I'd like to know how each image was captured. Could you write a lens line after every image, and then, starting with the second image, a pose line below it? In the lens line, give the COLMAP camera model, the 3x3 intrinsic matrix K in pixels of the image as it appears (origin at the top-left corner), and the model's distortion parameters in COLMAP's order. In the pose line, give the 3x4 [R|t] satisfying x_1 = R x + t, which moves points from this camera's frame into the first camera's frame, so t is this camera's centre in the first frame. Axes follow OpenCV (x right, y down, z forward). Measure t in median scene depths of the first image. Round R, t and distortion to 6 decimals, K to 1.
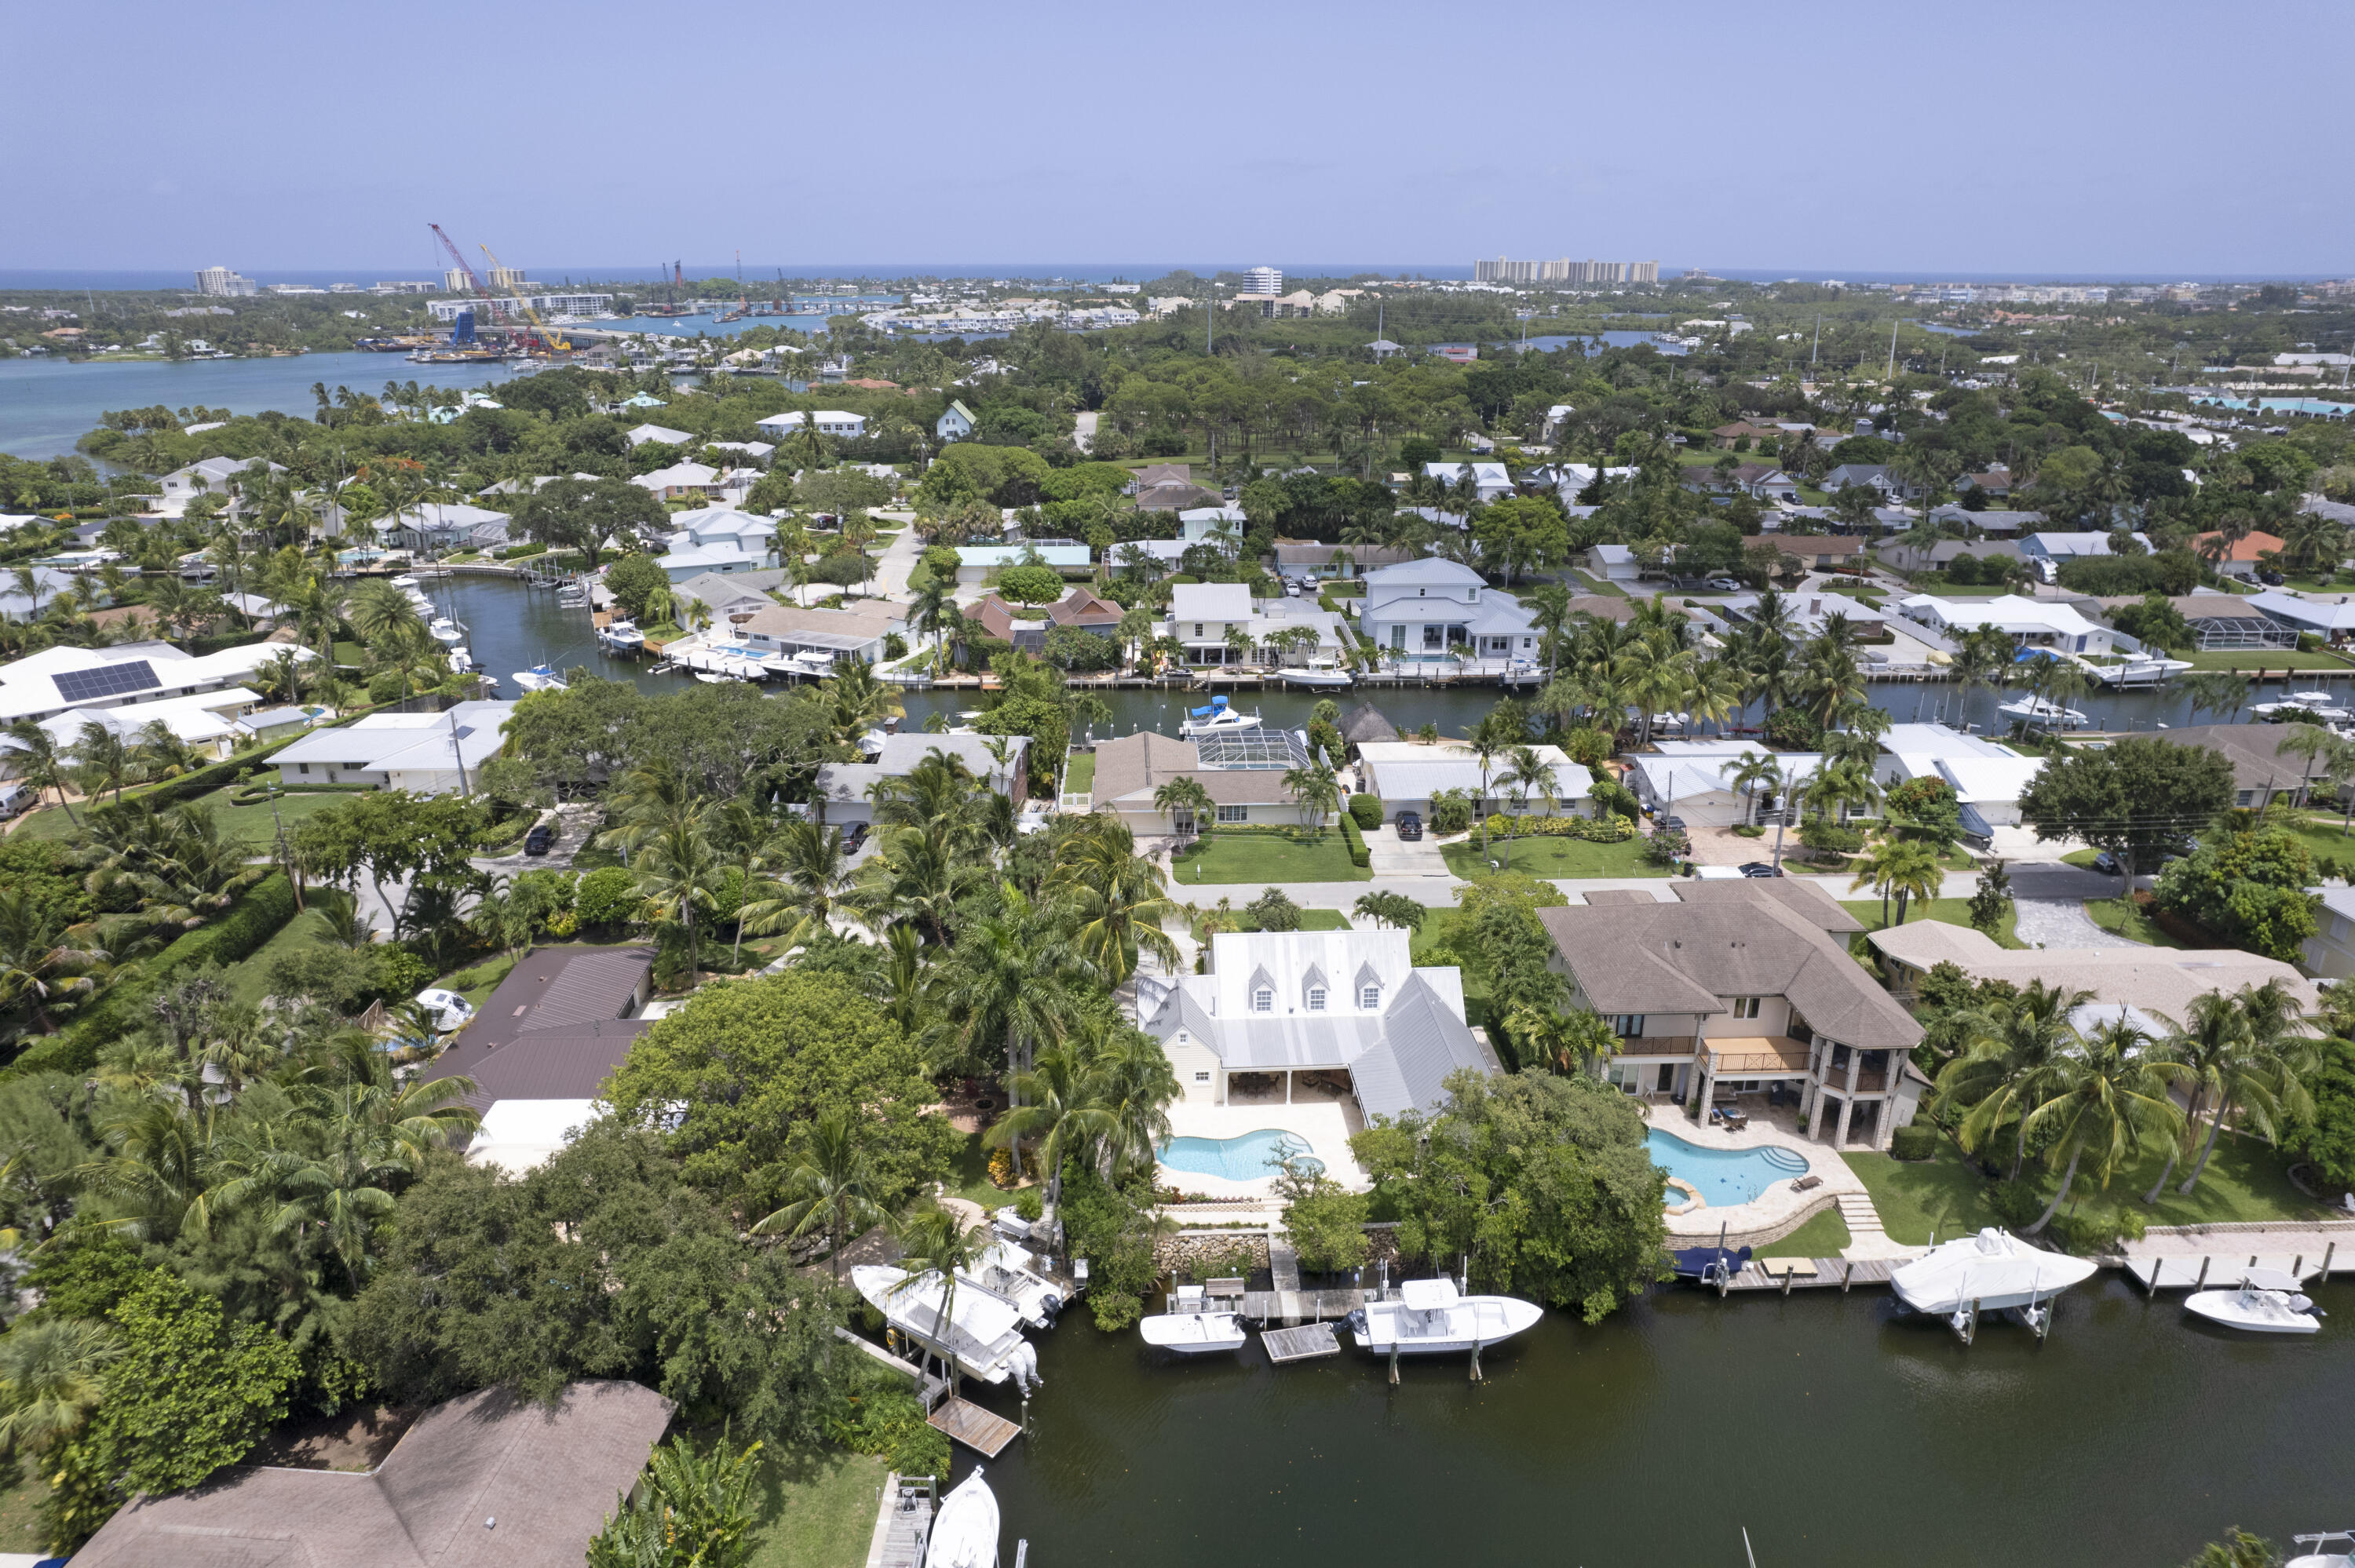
lens RADIAL K [[1513.1, 0, 1194.4], [0, 1513.1, 782.1], [0, 0, 1]] dist [-0.050261, 0.036714]
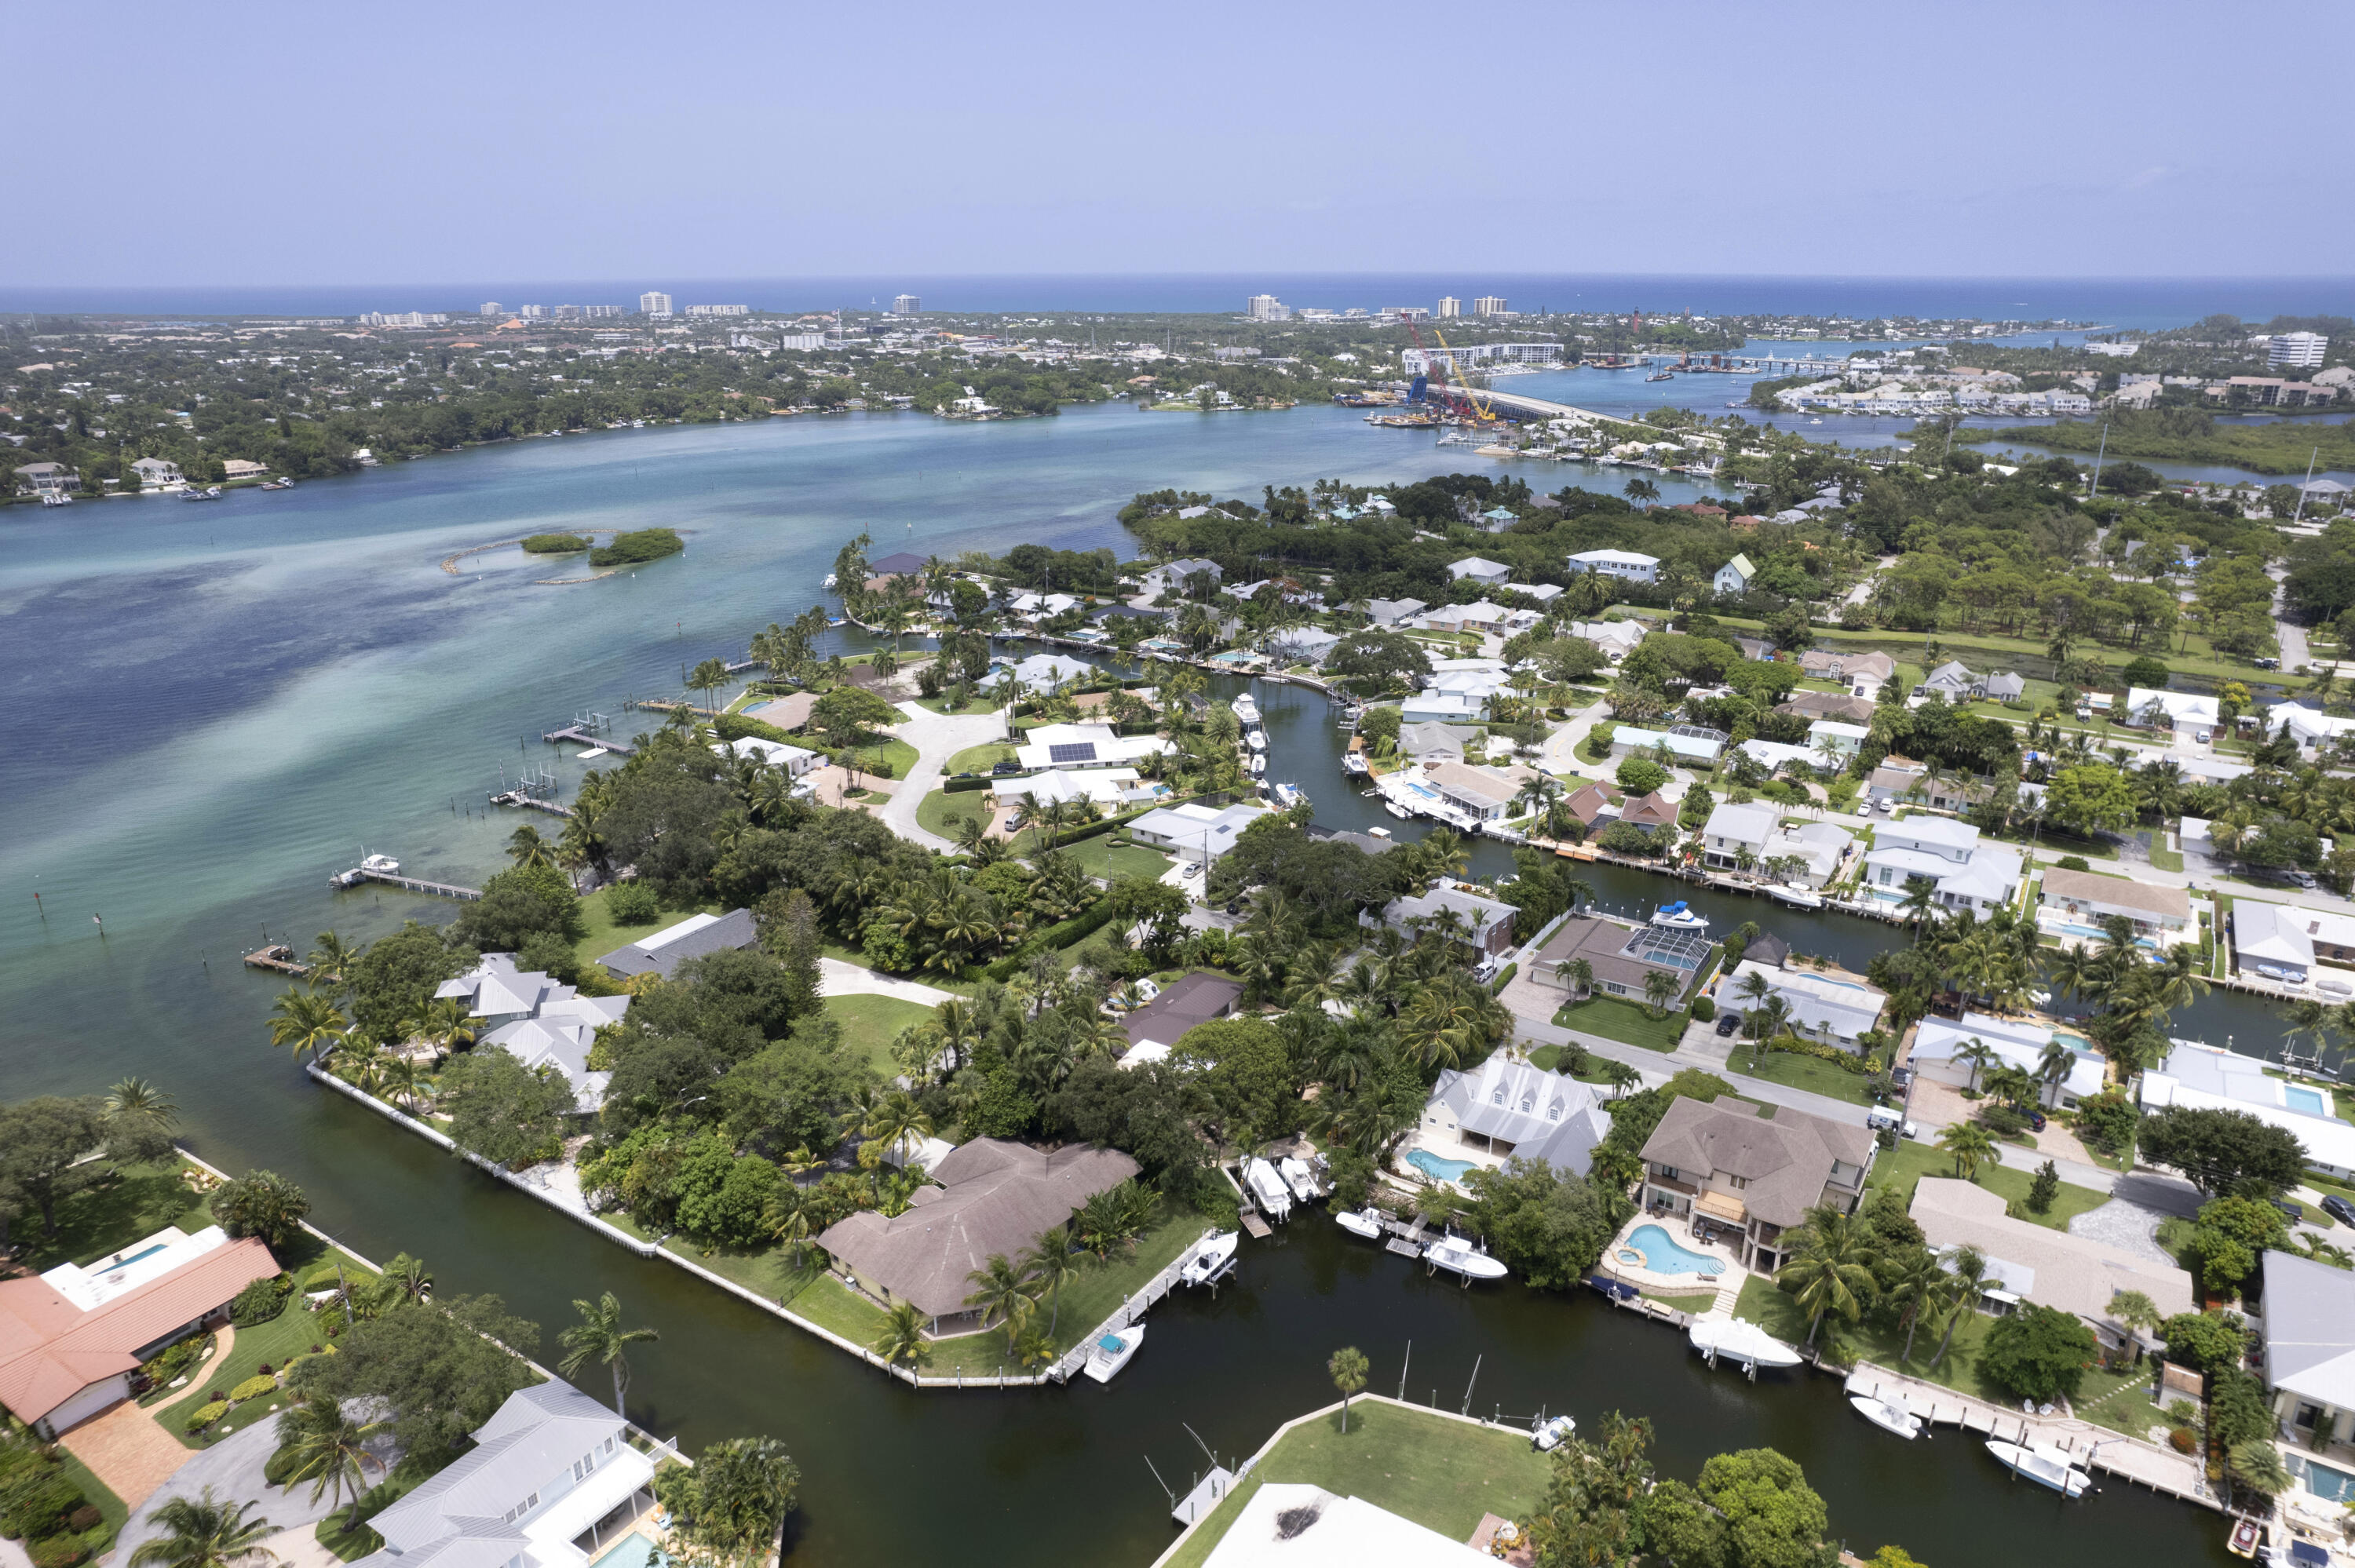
lens RADIAL K [[1513.1, 0, 1185.5], [0, 1513.1, 786.2], [0, 0, 1]] dist [-0.050261, 0.036714]
pose [[0.819286, 0.184459, -0.542905, 0.382675], [-0.187537, 0.980969, 0.050290, -0.146379], [0.541849, 0.060612, 0.838287, -0.456997]]
